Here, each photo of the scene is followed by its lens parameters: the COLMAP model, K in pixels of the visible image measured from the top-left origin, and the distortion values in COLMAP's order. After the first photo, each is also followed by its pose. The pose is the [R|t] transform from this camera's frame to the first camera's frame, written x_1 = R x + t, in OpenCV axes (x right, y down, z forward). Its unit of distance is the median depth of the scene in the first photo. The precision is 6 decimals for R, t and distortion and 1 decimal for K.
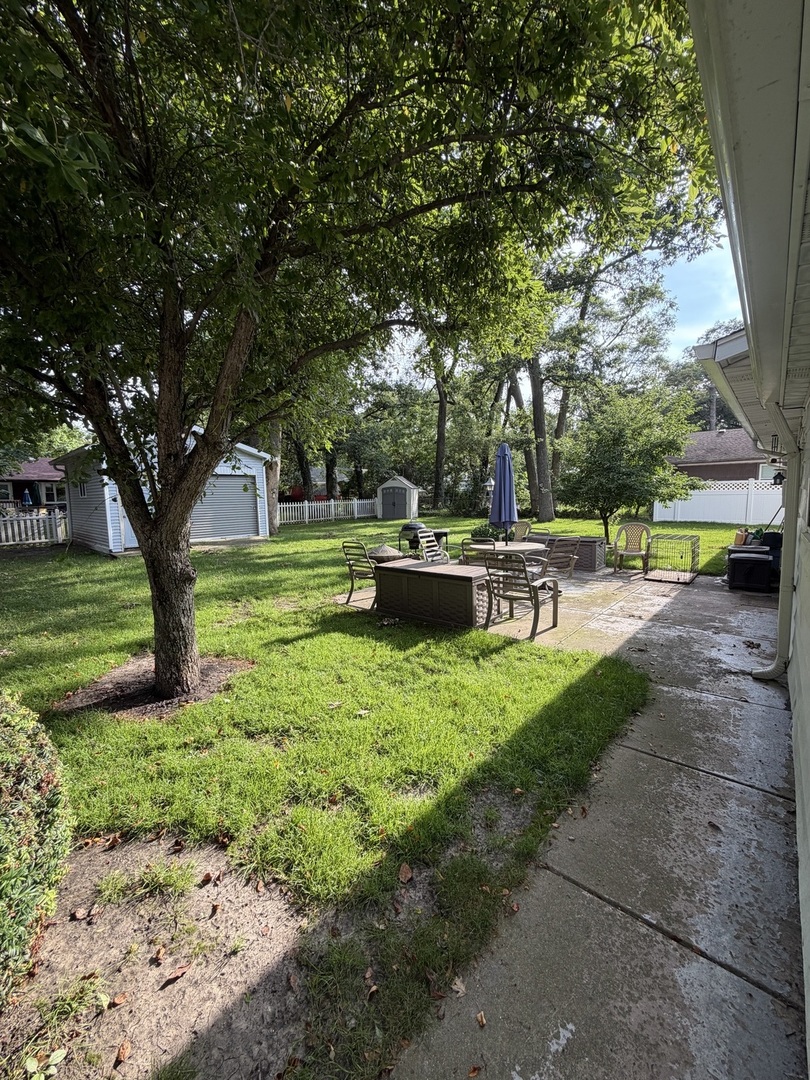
lens RADIAL K [[426.0, 0, 405.0], [0, 426.0, 540.0], [0, 0, 1]] dist [0.000642, 0.000240]
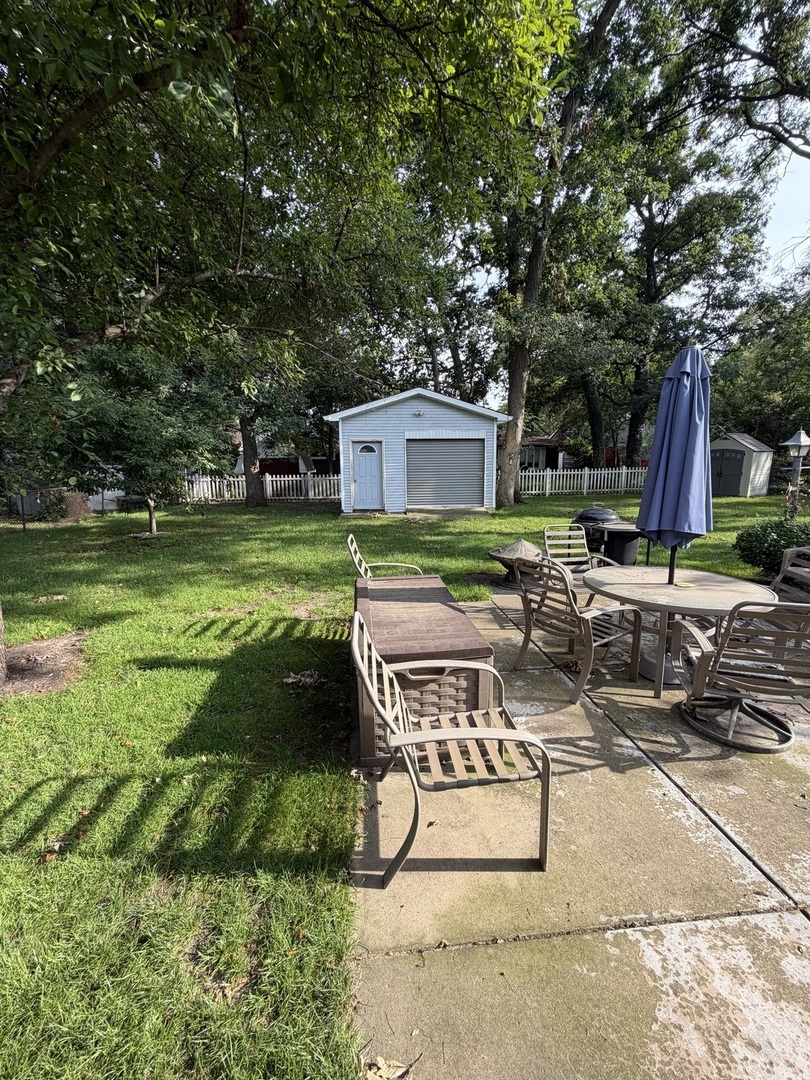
lens RADIAL K [[426.0, 0, 405.0], [0, 426.0, 540.0], [0, 0, 1]] dist [0.000642, 0.000240]
pose [[0.725788, 0.132036, -0.675129, 0.155207], [-0.075518, 0.990769, 0.112581, -0.029183], [0.683761, -0.030726, 0.729059, 0.224798]]
